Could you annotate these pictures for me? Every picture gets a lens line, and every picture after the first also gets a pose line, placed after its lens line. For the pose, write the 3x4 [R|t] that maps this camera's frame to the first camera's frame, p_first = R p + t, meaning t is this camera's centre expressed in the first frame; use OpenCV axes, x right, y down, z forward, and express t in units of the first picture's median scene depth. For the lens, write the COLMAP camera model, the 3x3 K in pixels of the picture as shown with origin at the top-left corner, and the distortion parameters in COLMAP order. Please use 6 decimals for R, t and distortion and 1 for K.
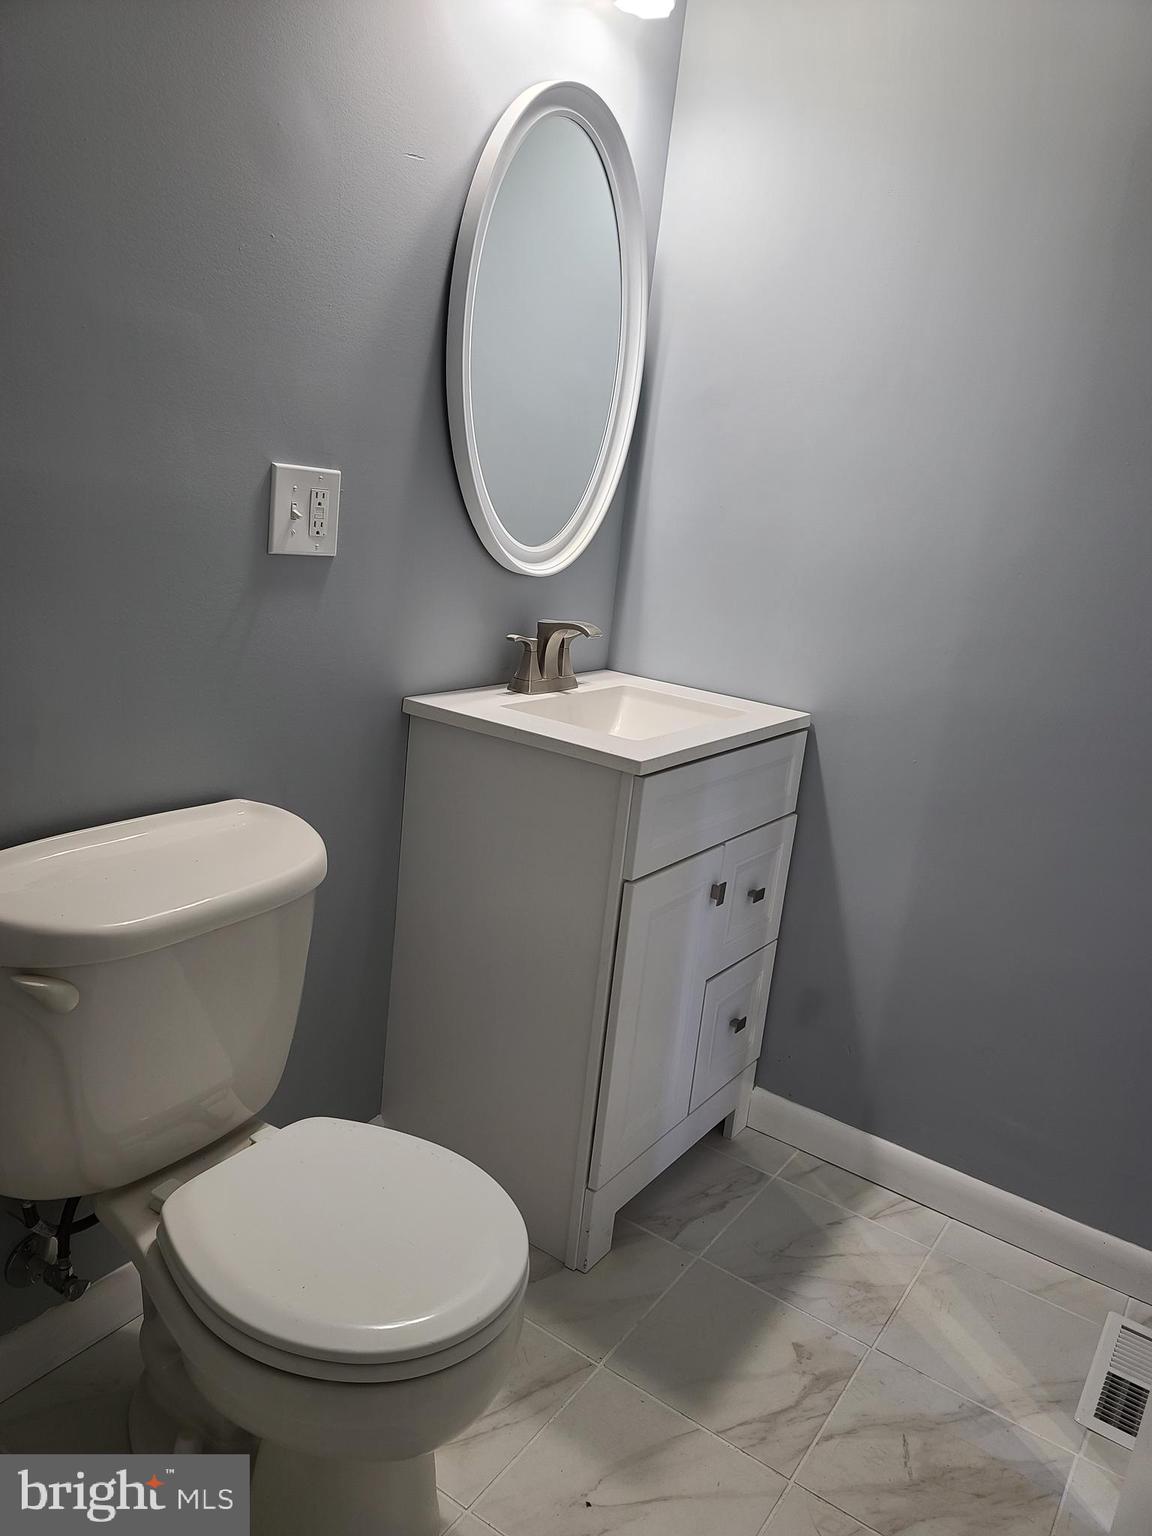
lens RADIAL K [[1110.1, 0, 580.6], [0, 1110.1, 766.3], [0, 0, 1]] dist [0.085401, -0.066106]
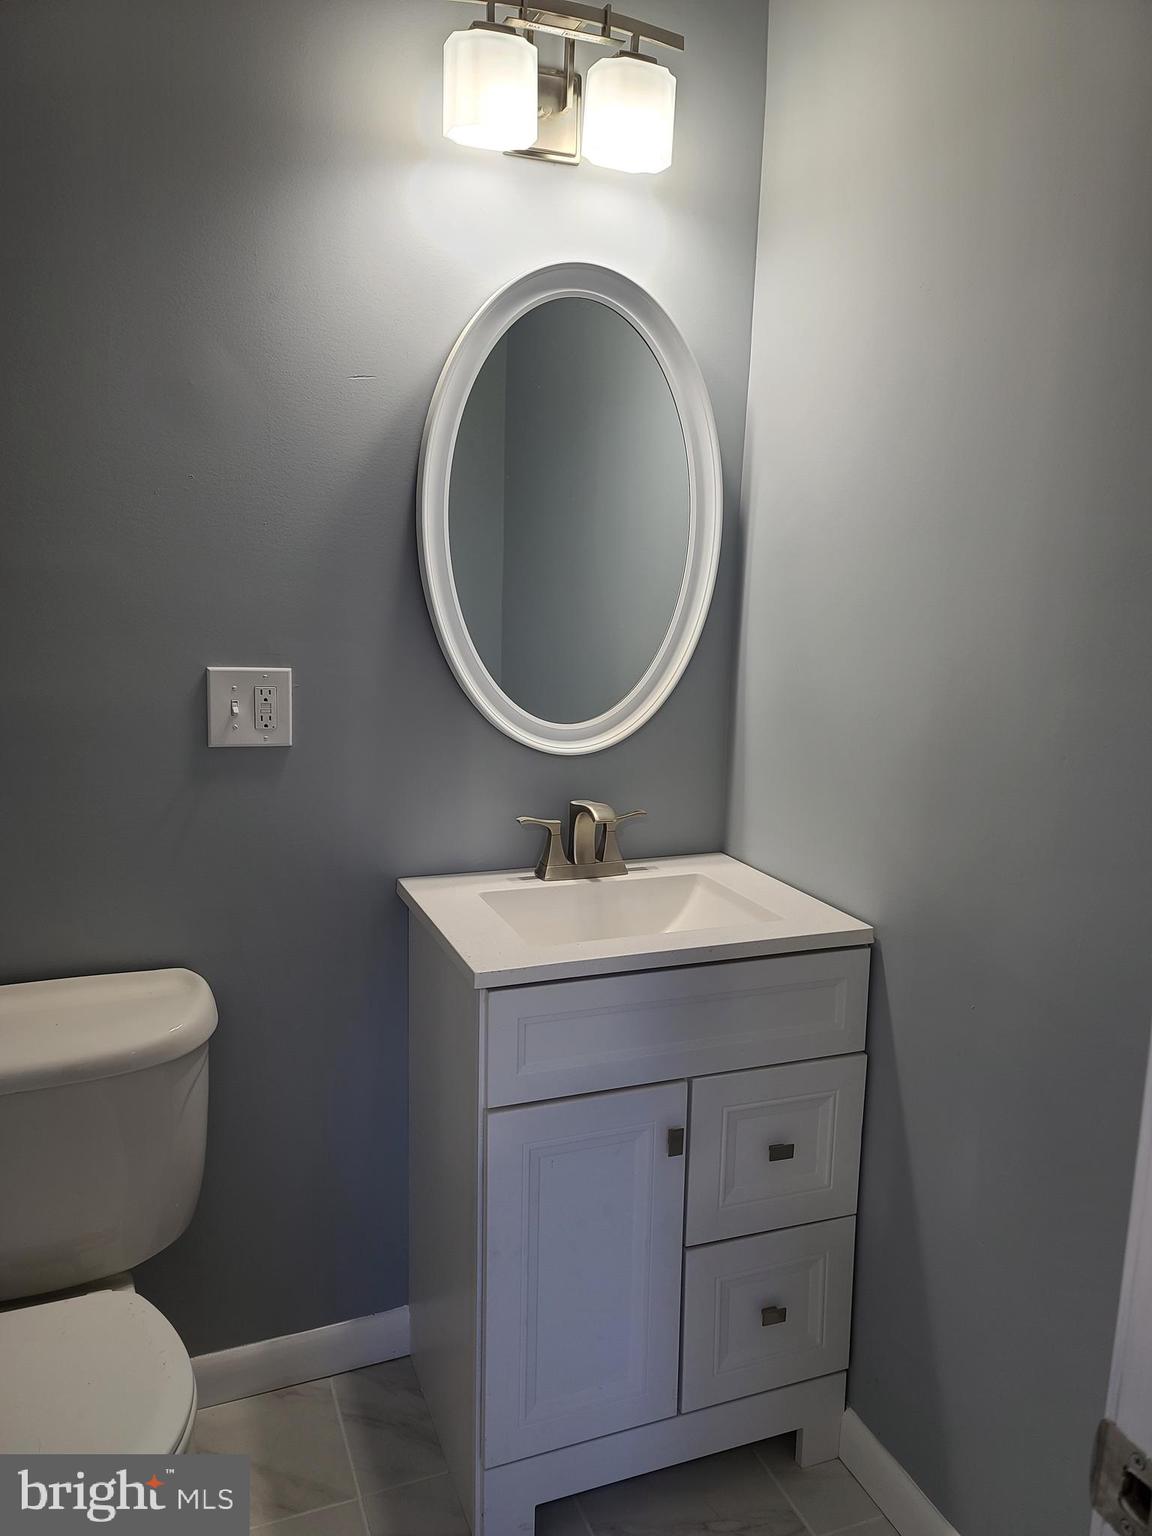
lens RADIAL K [[1110.1, 0, 579.4], [0, 1110.1, 772.9], [0, 0, 1]] dist [0.085401, -0.066106]
pose [[0.825400, 0.009518, -0.564468, 0.506043], [-0.077060, 0.992399, -0.095948, -0.066734], [0.559265, 0.122693, 0.819860, 0.232042]]
